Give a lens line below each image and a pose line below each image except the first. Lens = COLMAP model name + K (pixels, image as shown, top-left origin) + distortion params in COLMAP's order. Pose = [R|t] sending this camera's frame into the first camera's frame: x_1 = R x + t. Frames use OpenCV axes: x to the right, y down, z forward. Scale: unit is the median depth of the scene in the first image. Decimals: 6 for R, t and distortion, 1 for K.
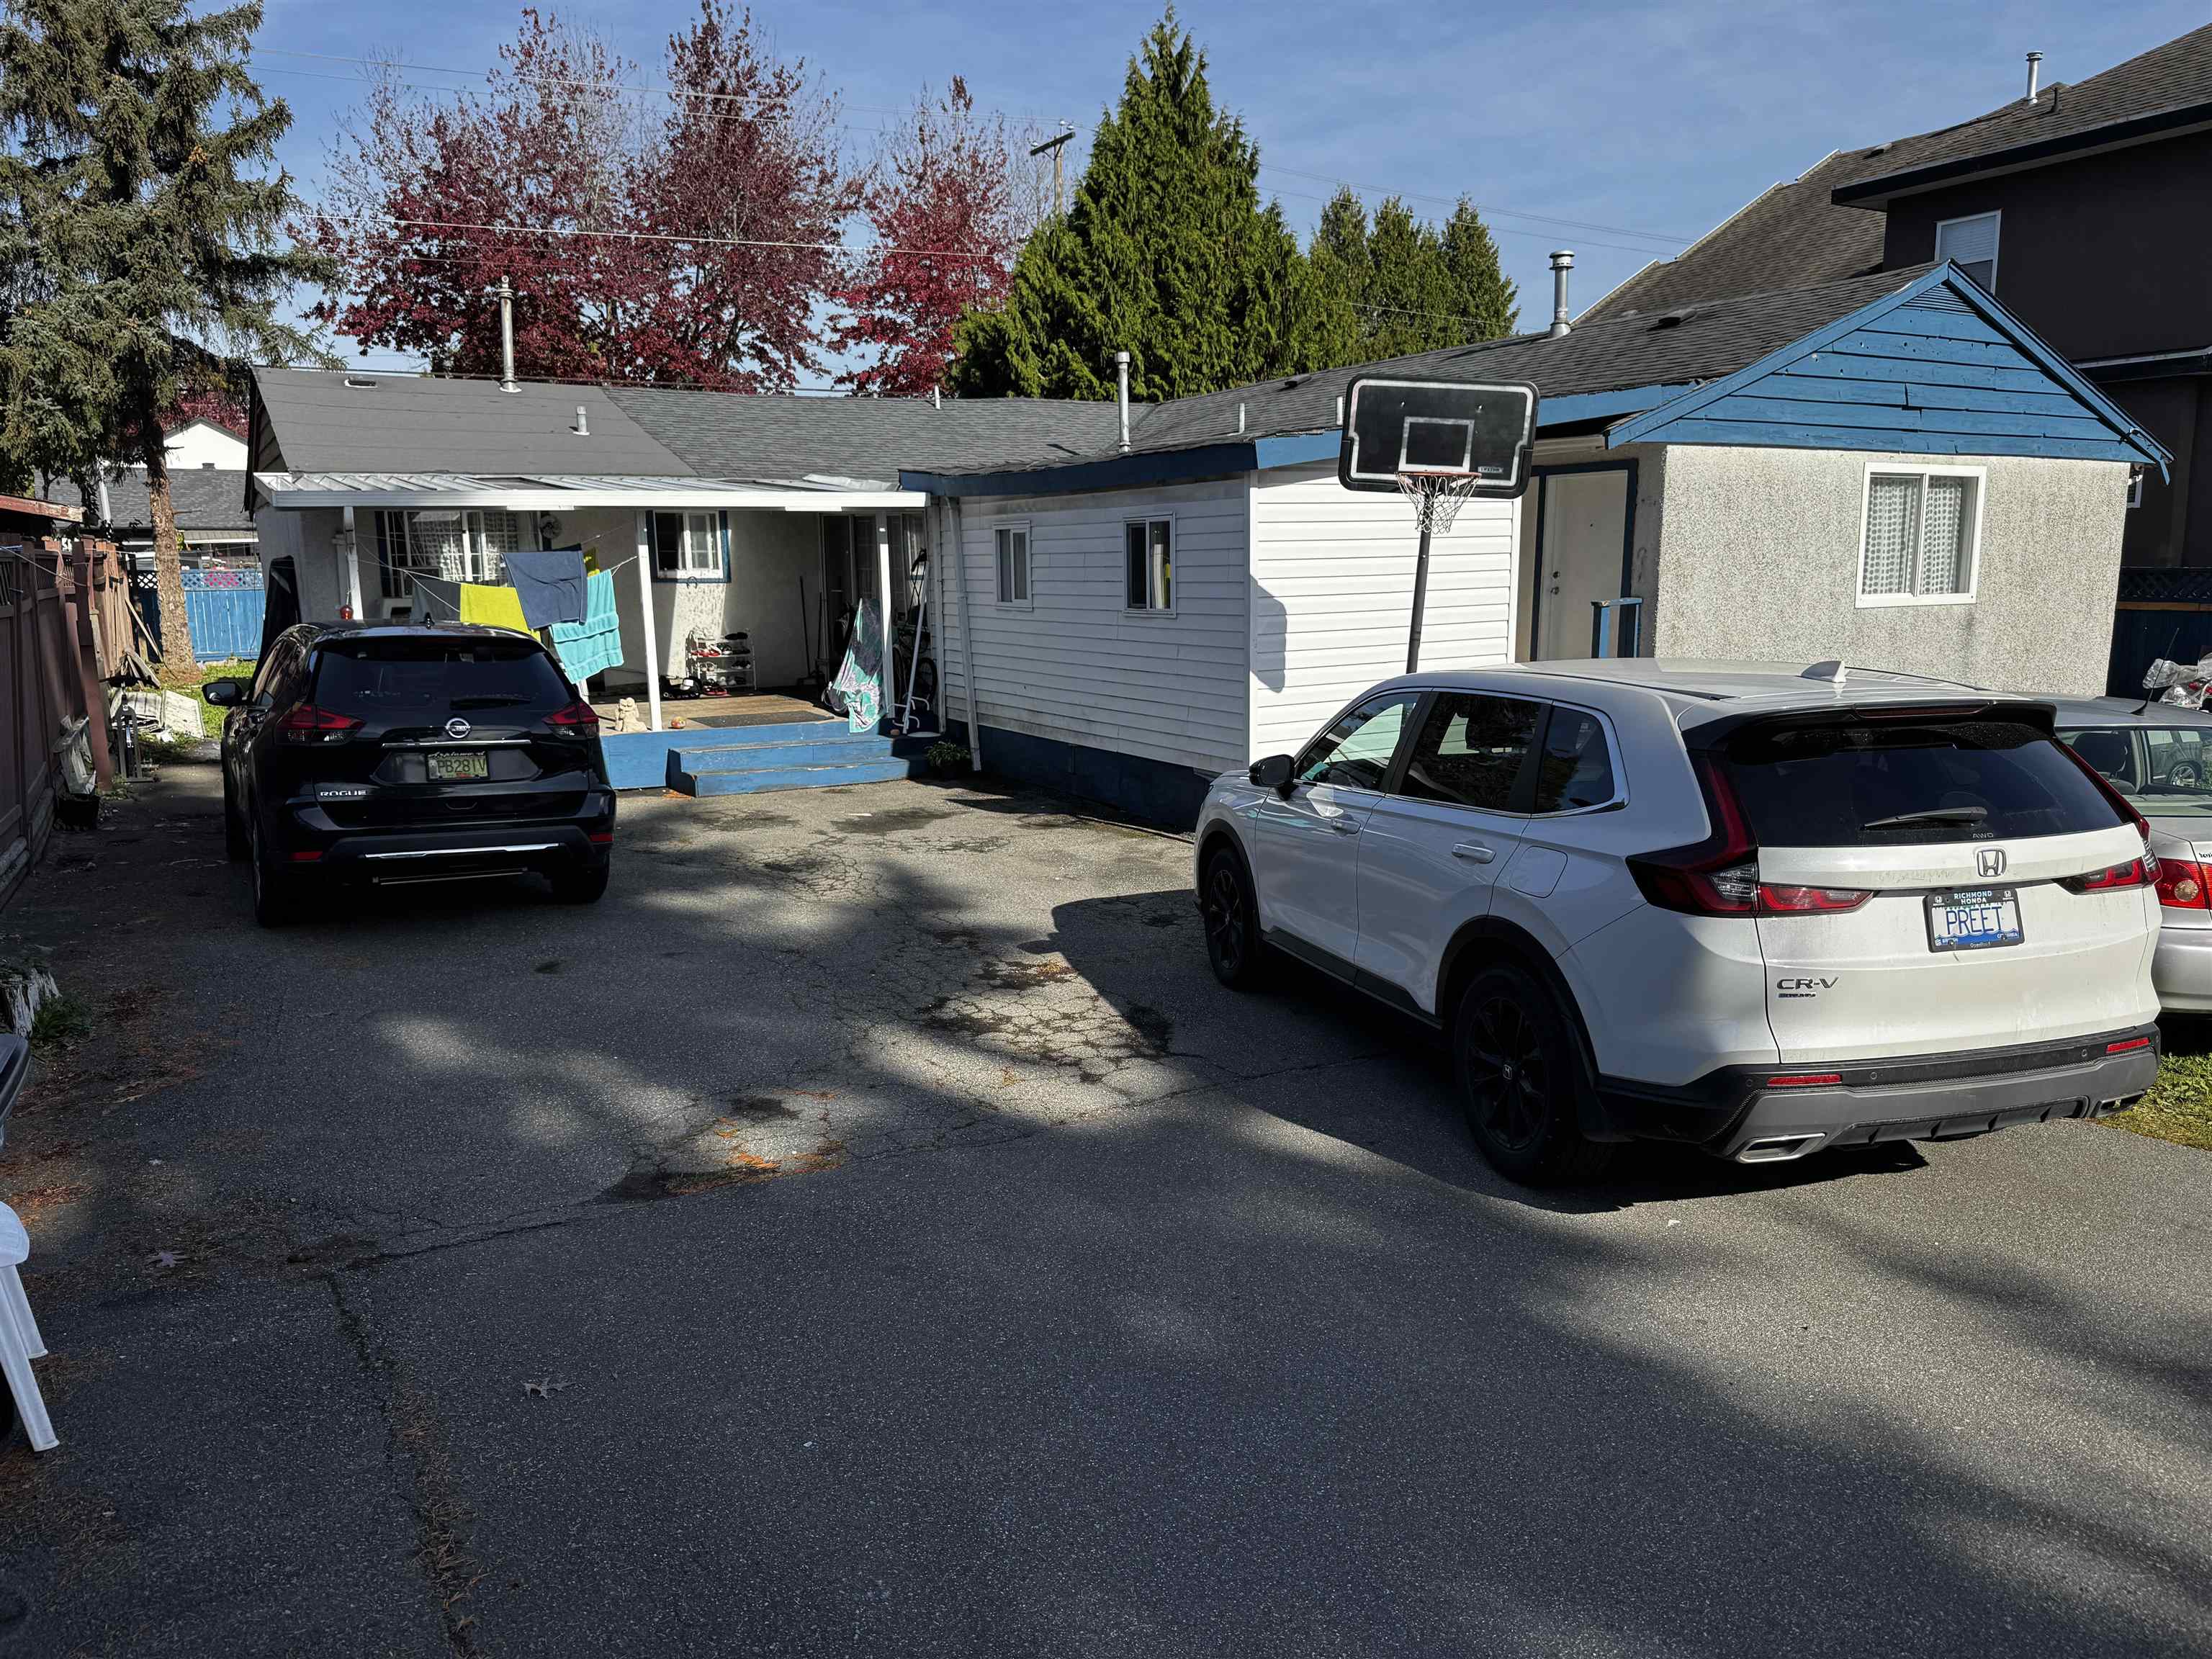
lens RADIAL K [[1538.4, 0, 1098.7], [0, 1538.4, 836.3], [0, 0, 1]] dist [0.040388, -0.049397]
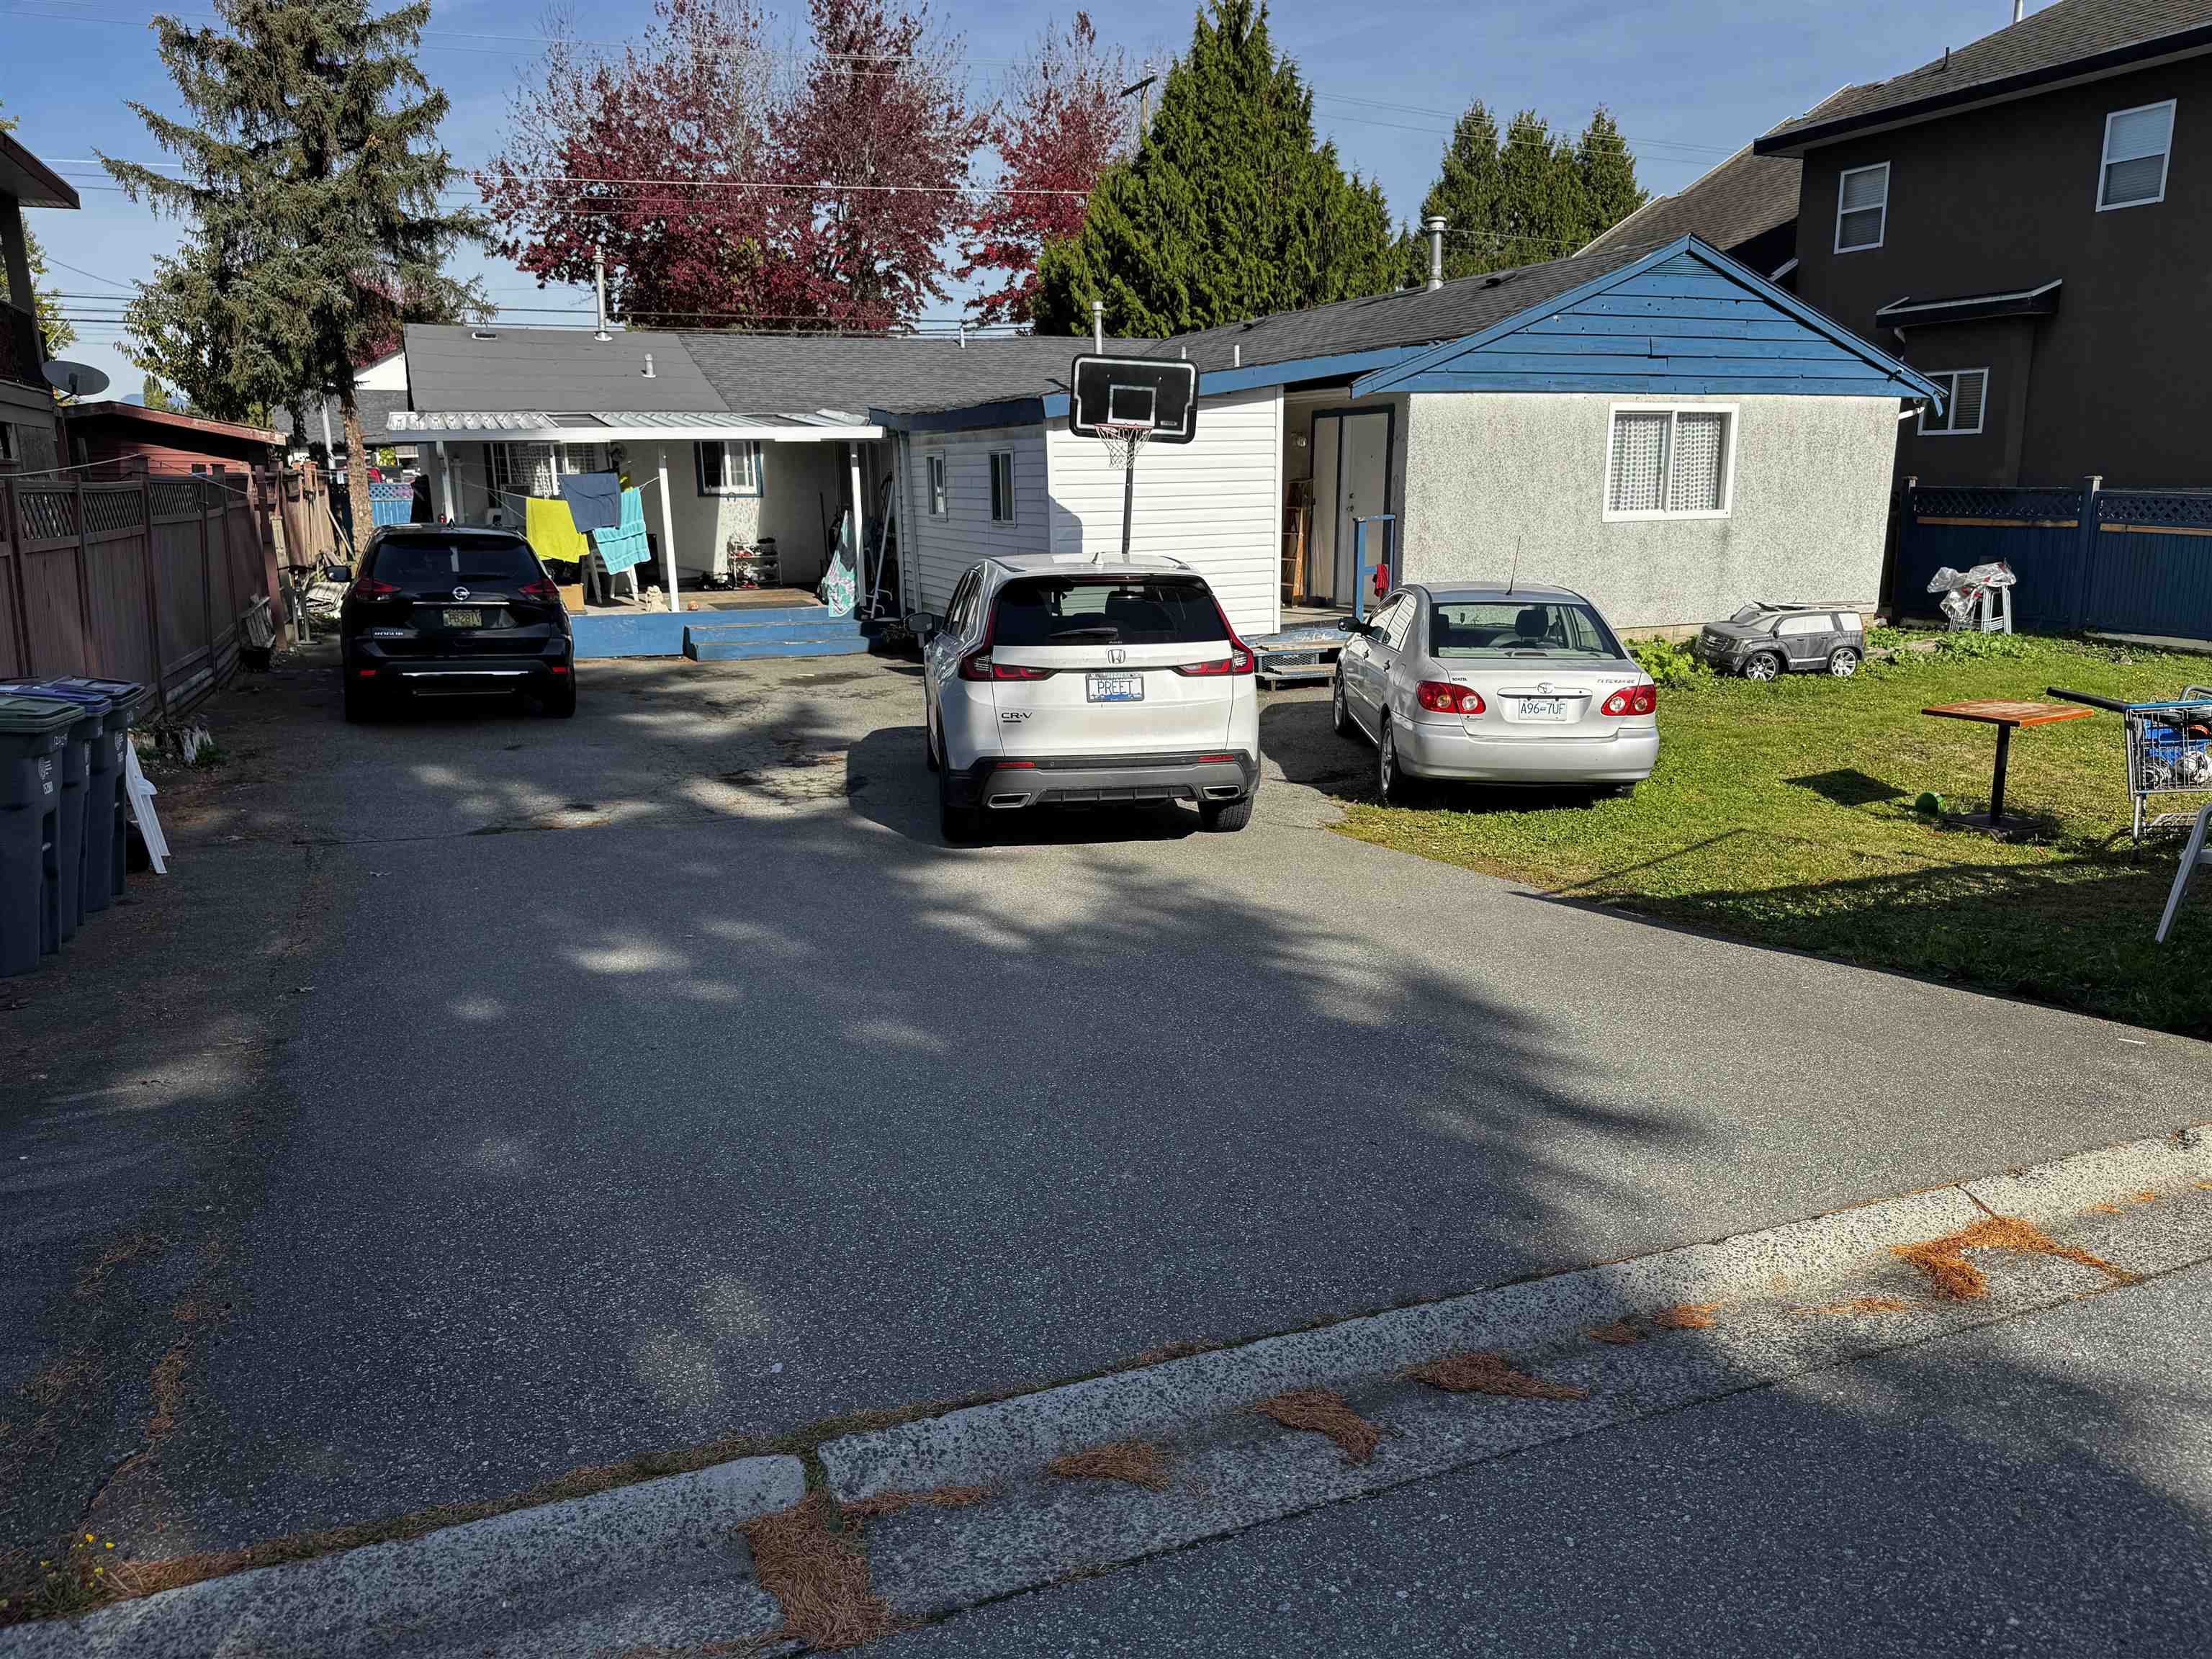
lens RADIAL K [[1538.4, 0, 1115.8], [0, 1538.4, 835.4], [0, 0, 1]] dist [0.040388, -0.049397]
pose [[0.993263, 0.027684, -0.112527, 0.193143], [-0.021496, 0.998208, 0.055840, 0.032627], [0.113872, -0.053045, 0.992078, -0.220451]]
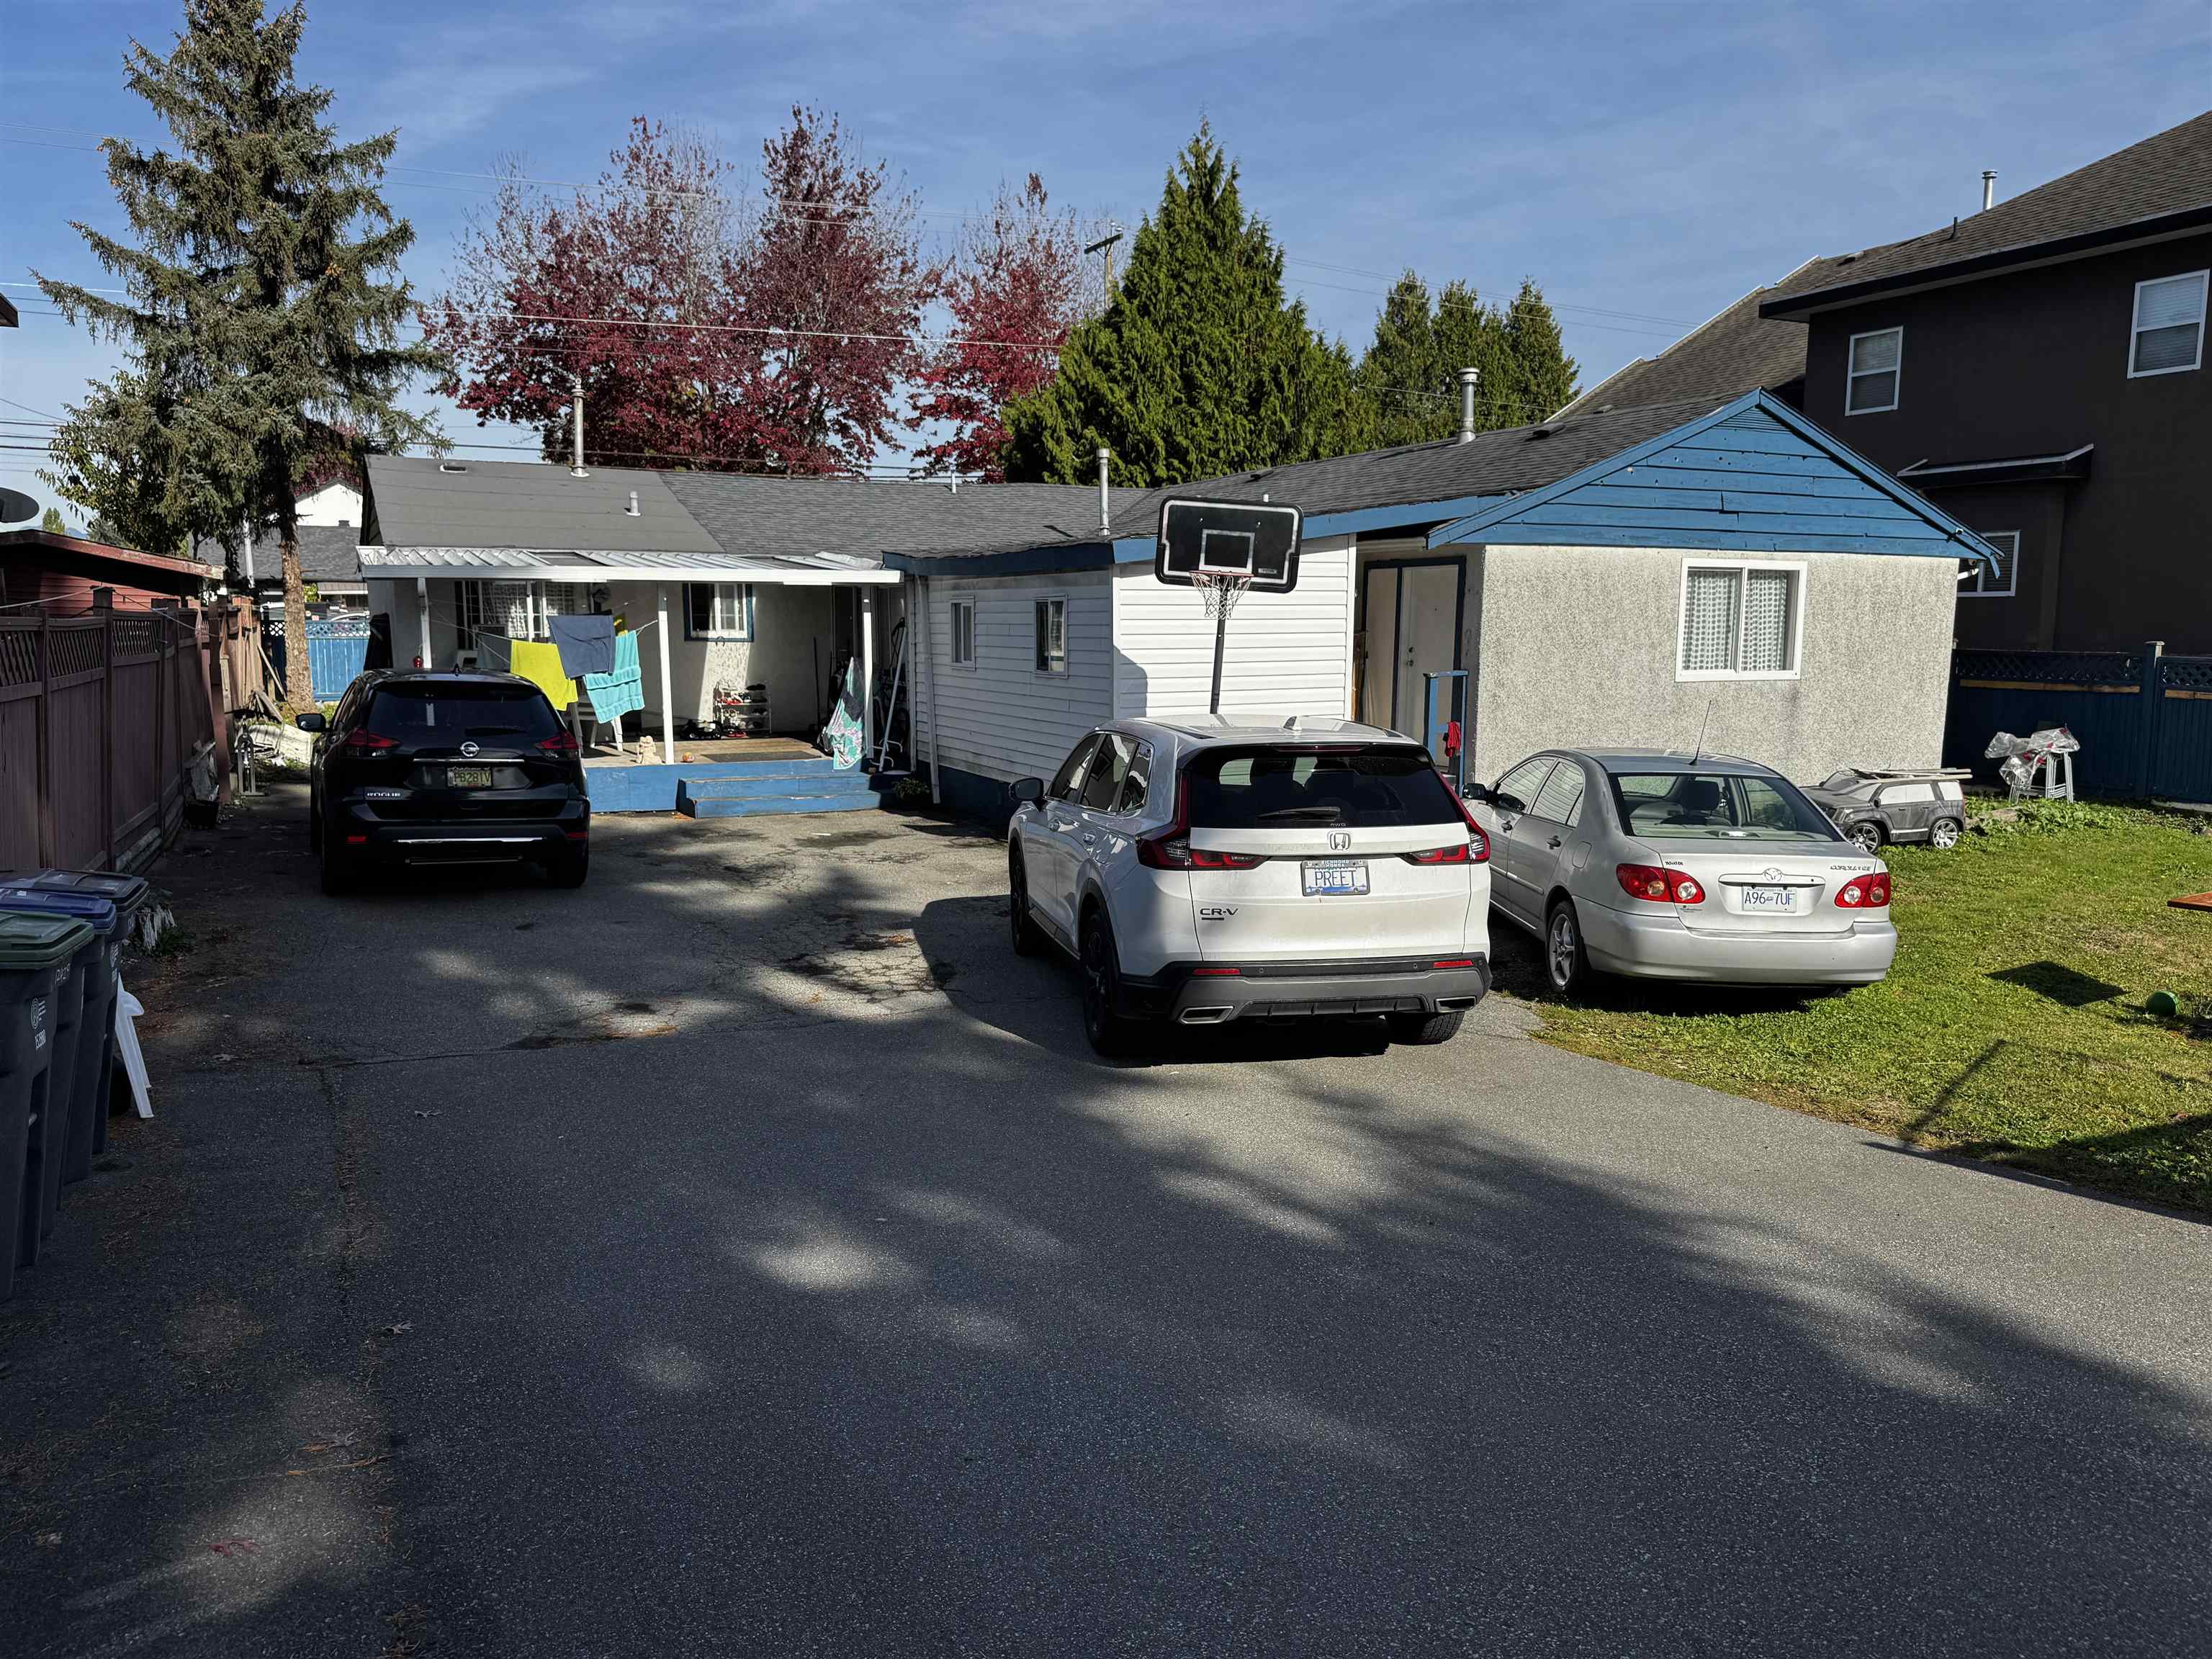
lens RADIAL K [[1538.4, 0, 1102.4], [0, 1538.4, 837.1], [0, 0, 1]] dist [0.040388, -0.049397]
pose [[0.997682, 0.025221, -0.063199, 0.103962], [-0.027551, 0.998962, -0.036273, 0.018707], [0.062219, 0.037930, 0.997342, -0.144487]]
